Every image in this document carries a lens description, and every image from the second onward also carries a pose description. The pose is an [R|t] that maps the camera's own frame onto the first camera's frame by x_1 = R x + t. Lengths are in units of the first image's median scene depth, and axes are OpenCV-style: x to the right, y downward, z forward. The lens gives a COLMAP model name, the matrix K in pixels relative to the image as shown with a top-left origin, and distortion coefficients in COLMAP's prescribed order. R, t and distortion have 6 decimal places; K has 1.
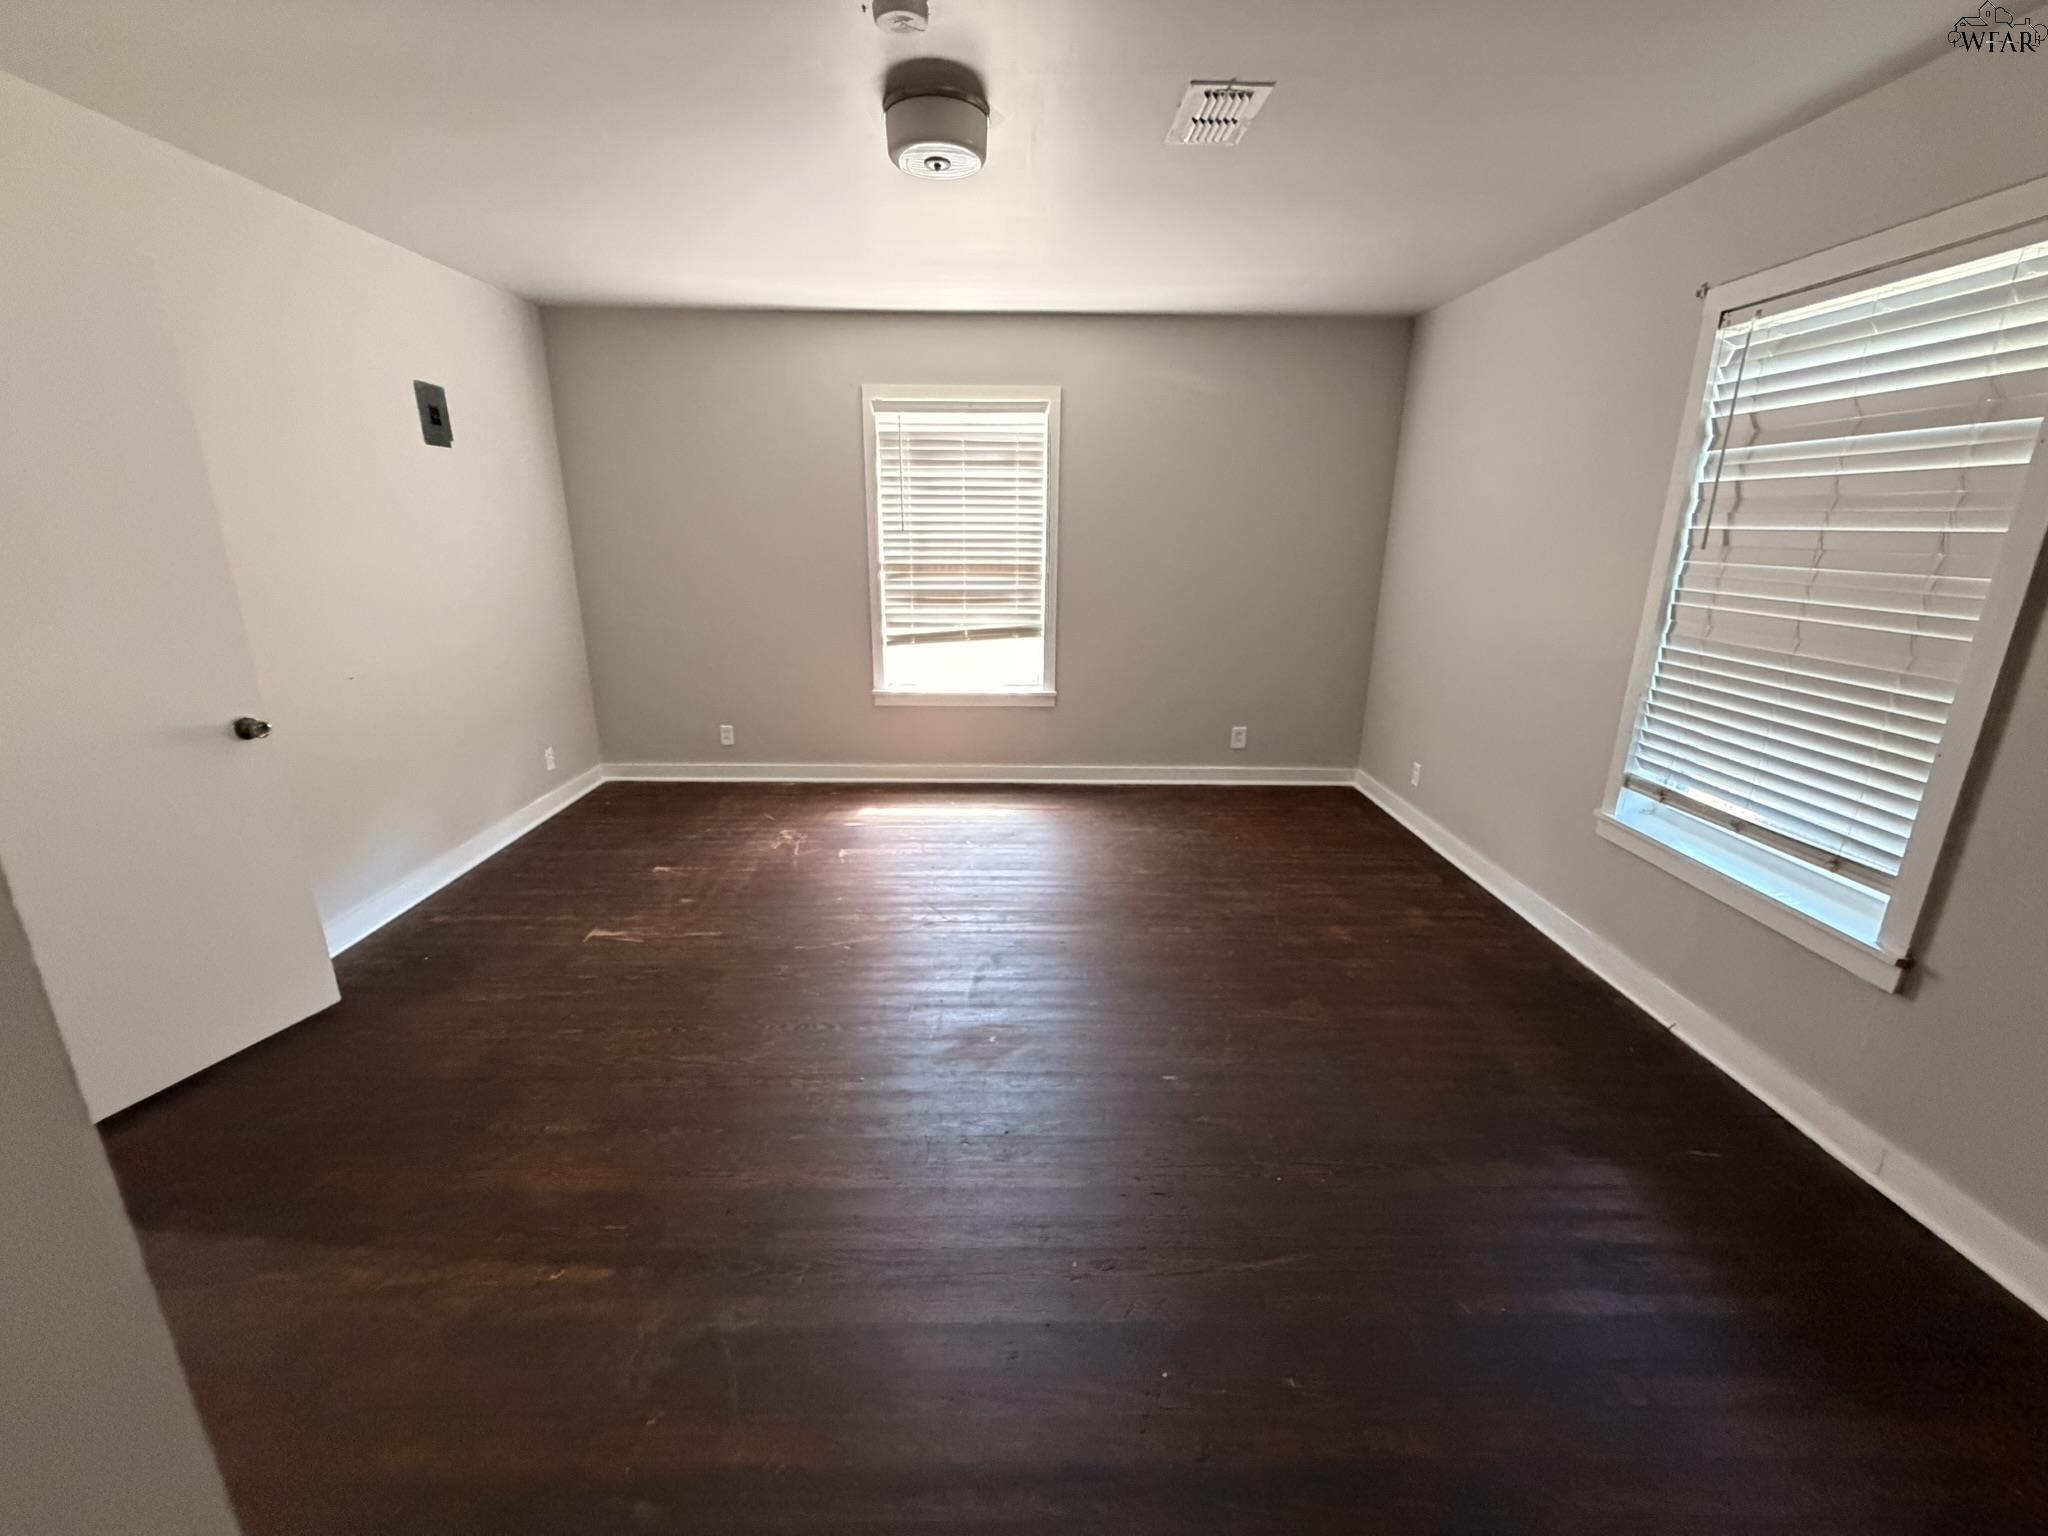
lens RADIAL K [[831.7, 0, 1024.0], [0, 831.7, 768.0], [0, 0, 1]] dist [0.000917, 0.000120]
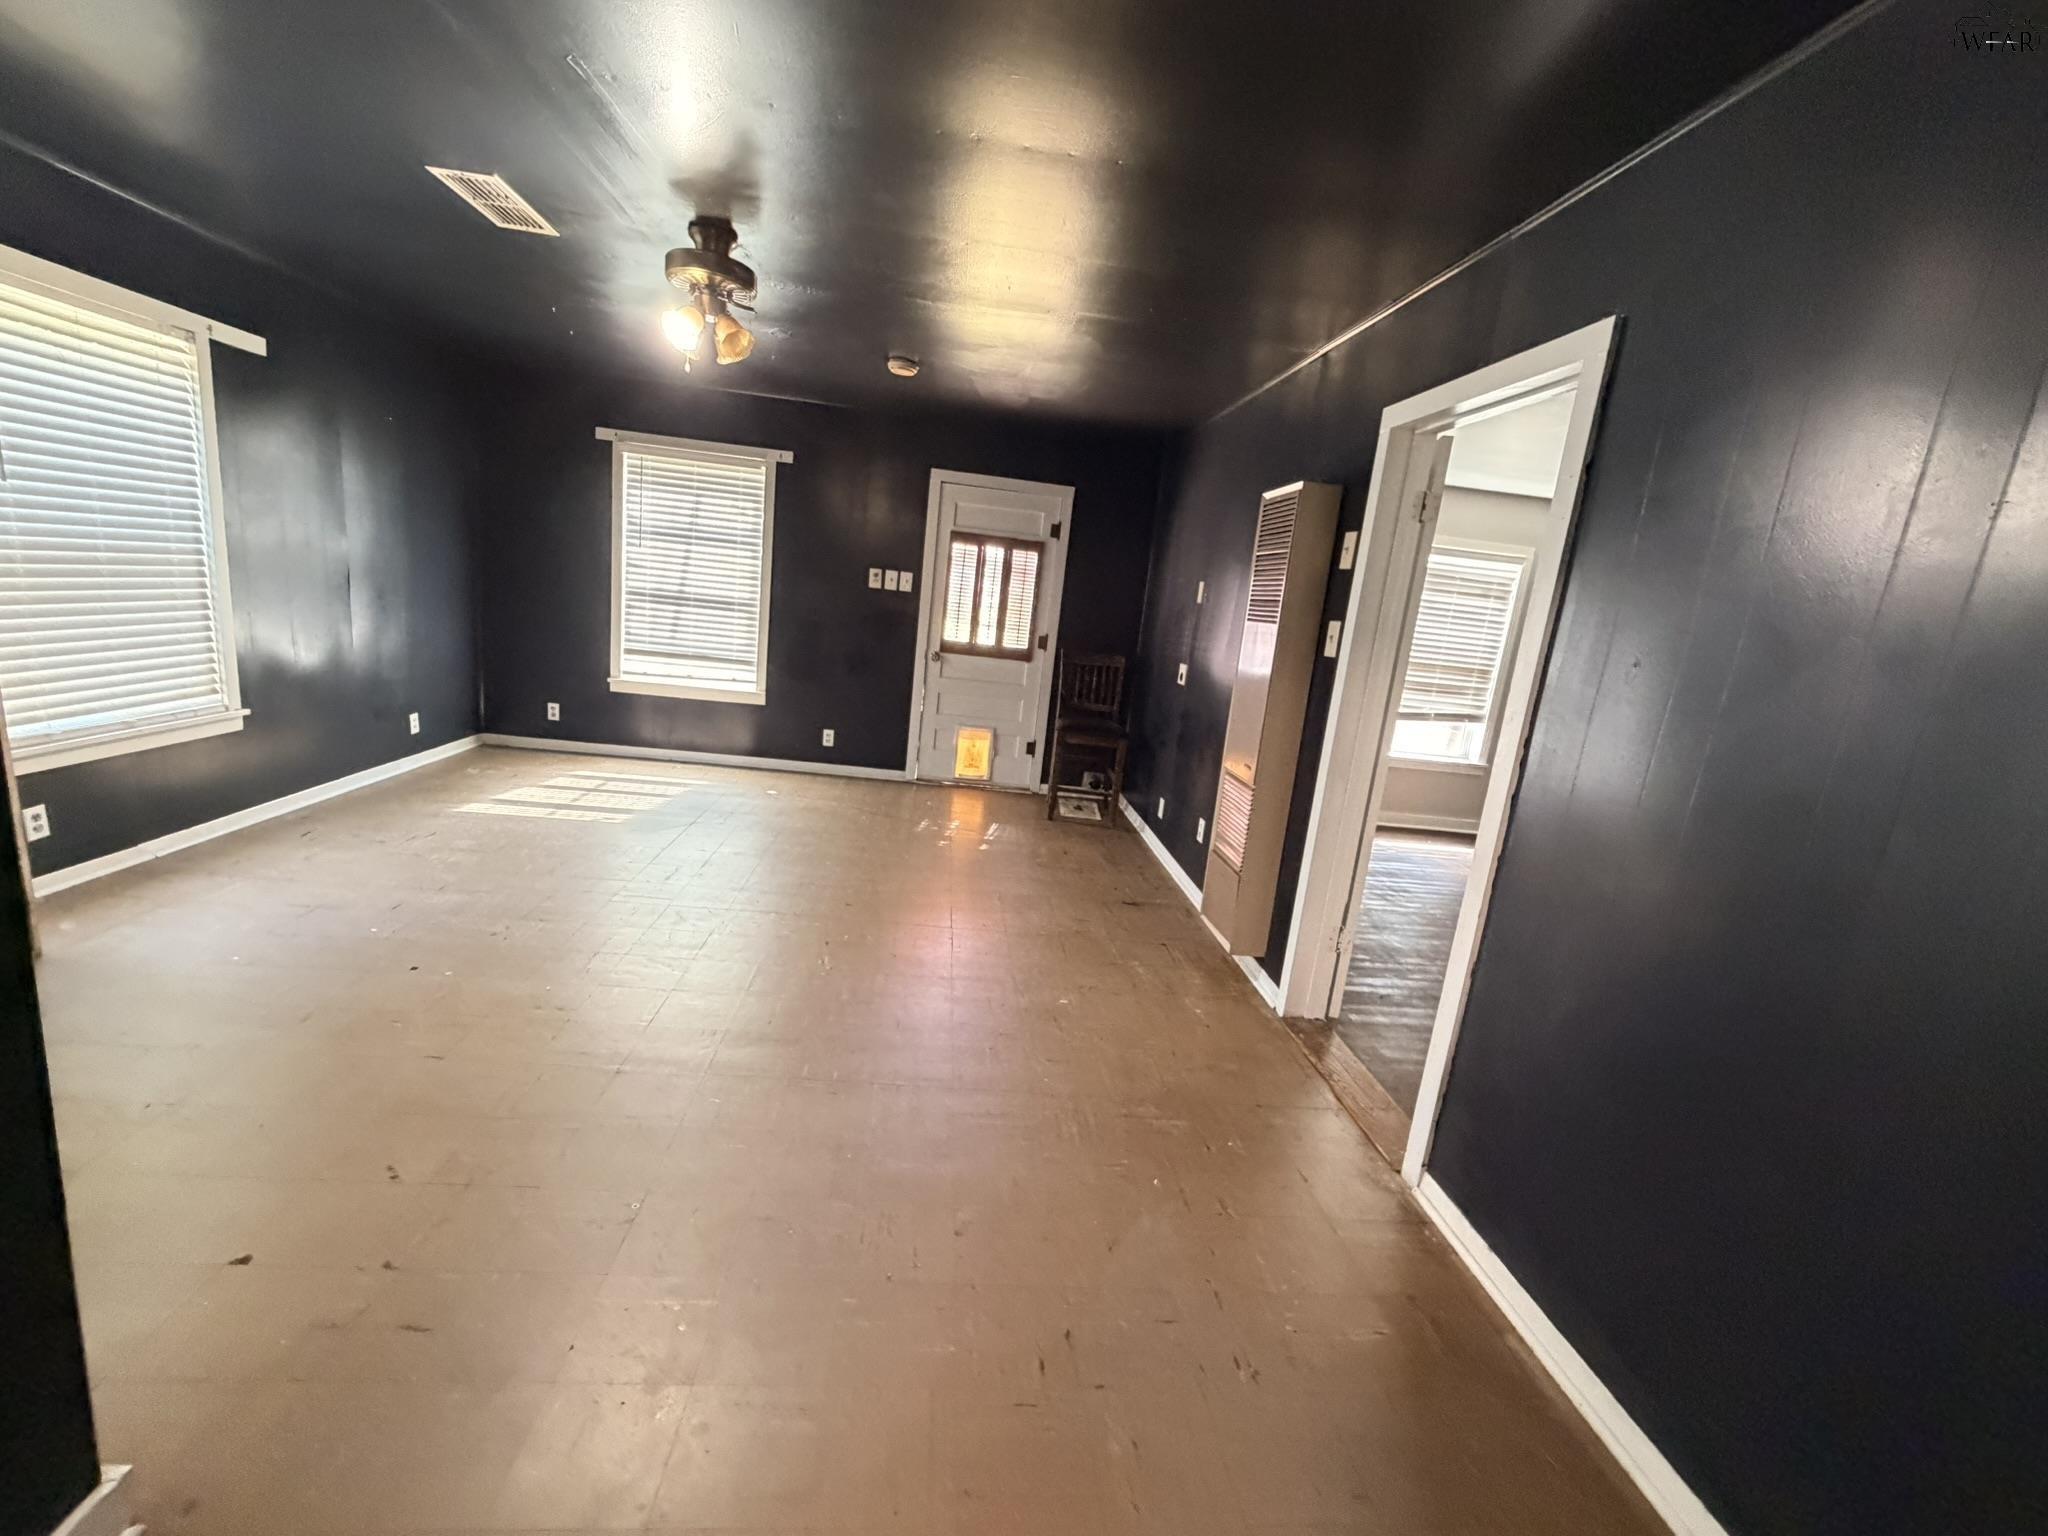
lens RADIAL K [[831.7, 0, 1024.0], [0, 831.7, 768.0], [0, 0, 1]] dist [0.000917, 0.000120]
pose [[0.992821, 0.083688, 0.085458, -0.855711], [-0.077393, 0.994213, -0.074499, 0.074466], [-0.091198, 0.067350, 0.993553, -0.269912]]
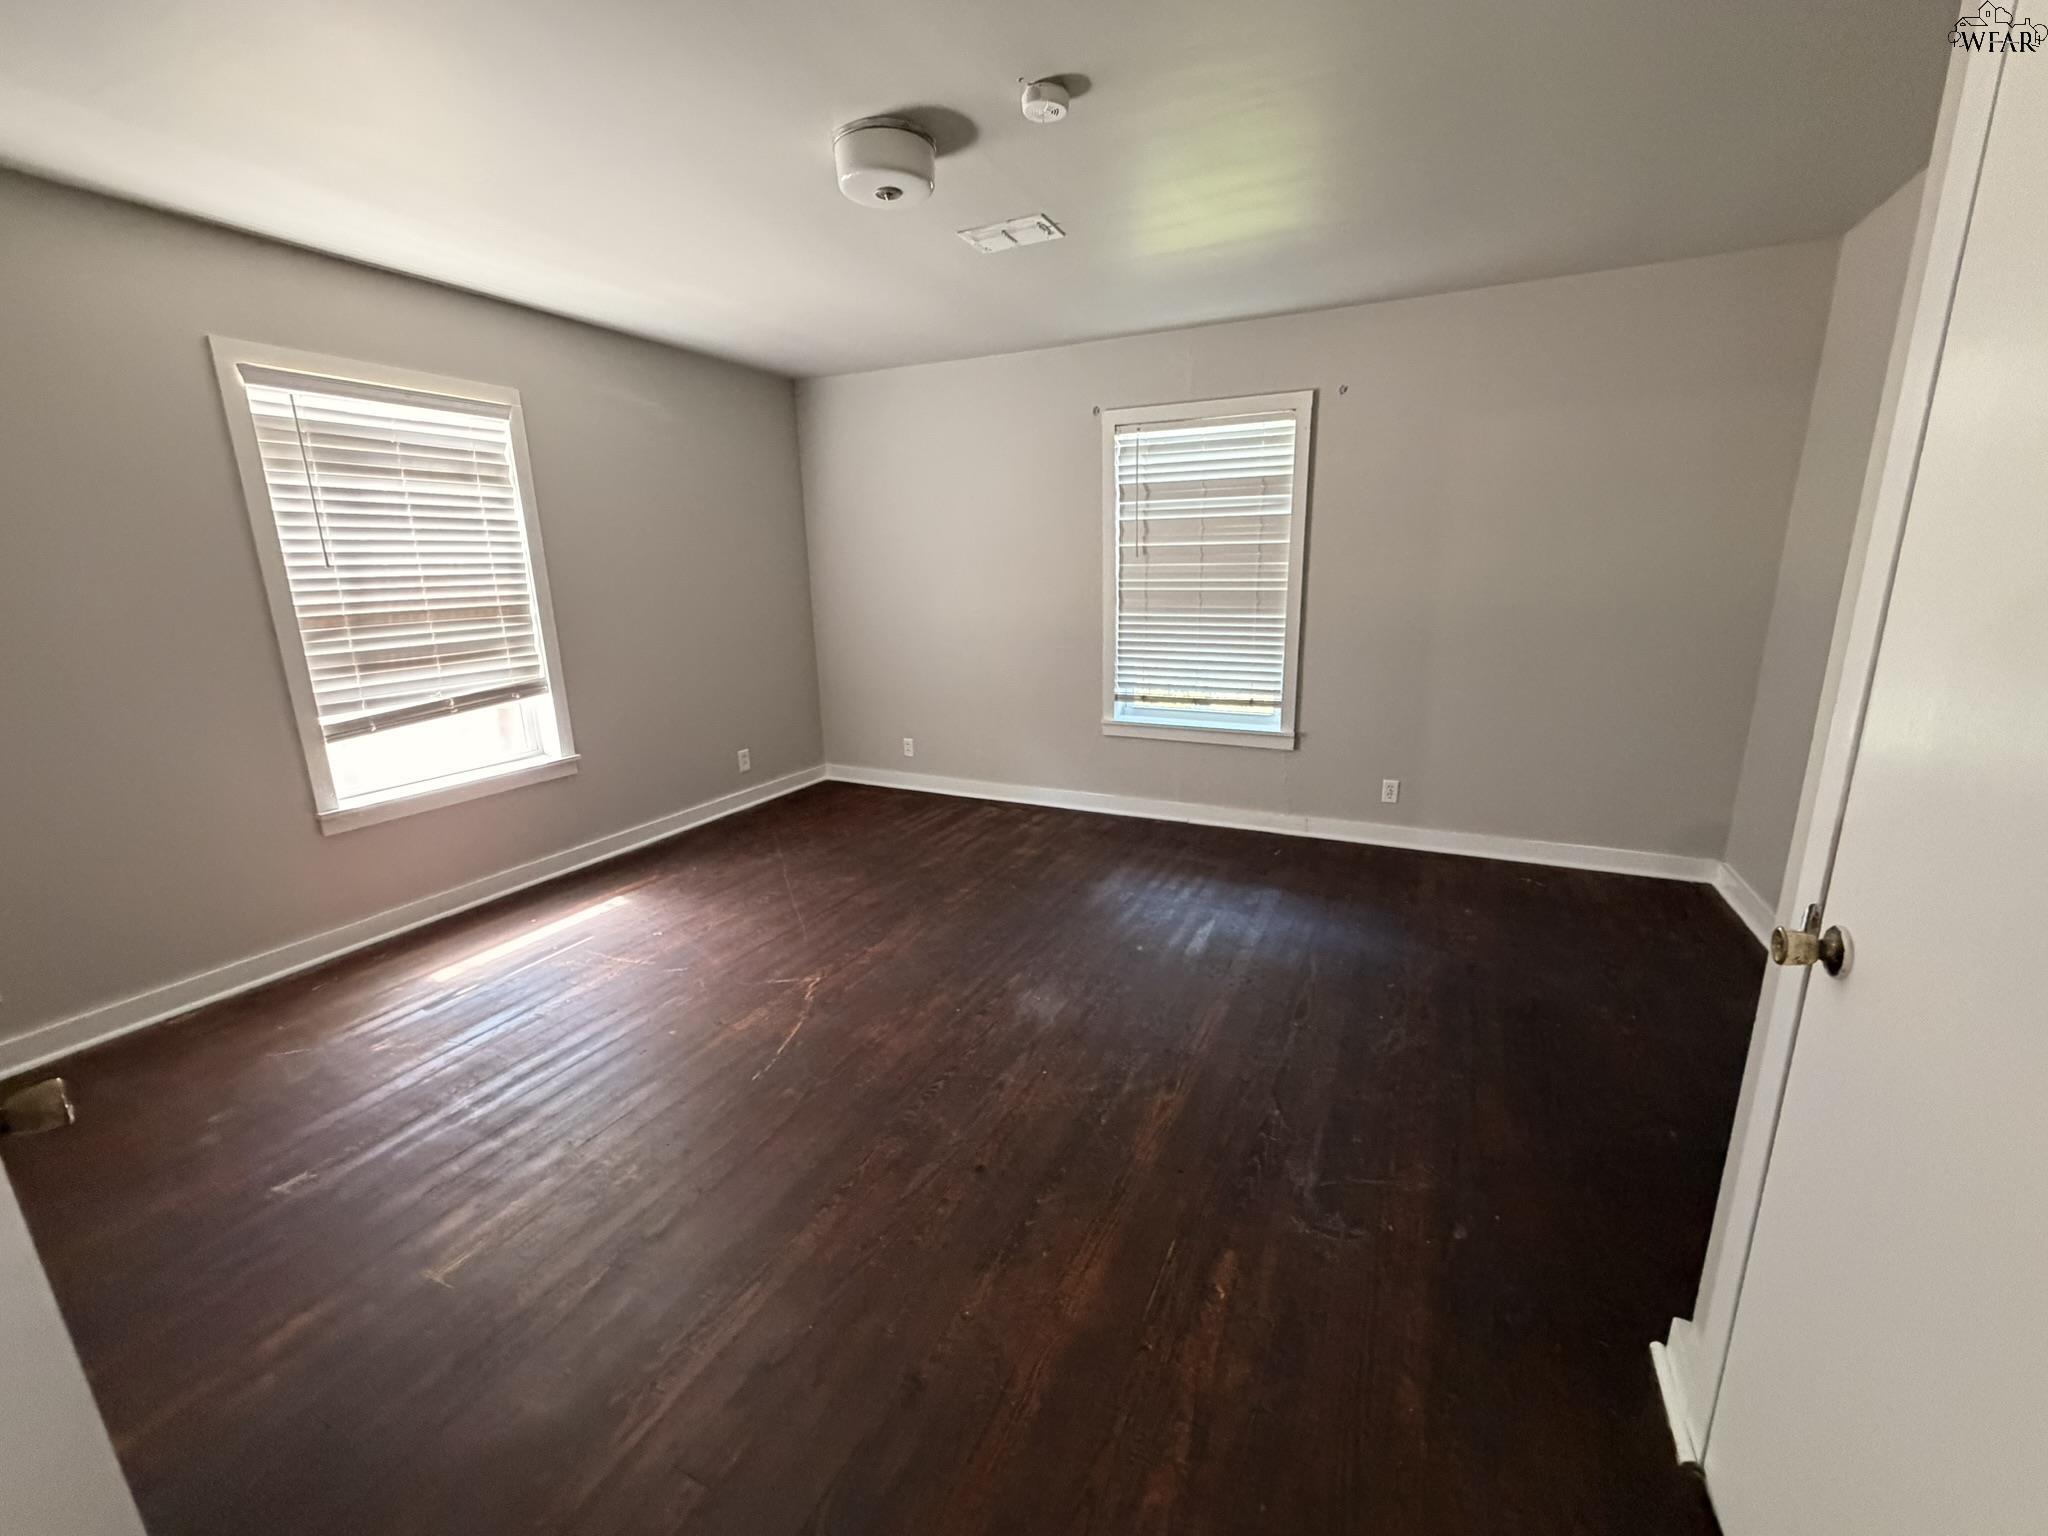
lens RADIAL K [[831.7, 0, 1024.0], [0, 831.7, 768.0], [0, 0, 1]] dist [0.000917, 0.000120]
pose [[0.449356, -0.231826, 0.862749, -0.506869], [0.272246, 0.955342, 0.114909, -0.055732], [-0.850859, 0.183246, 0.492402, 0.225346]]
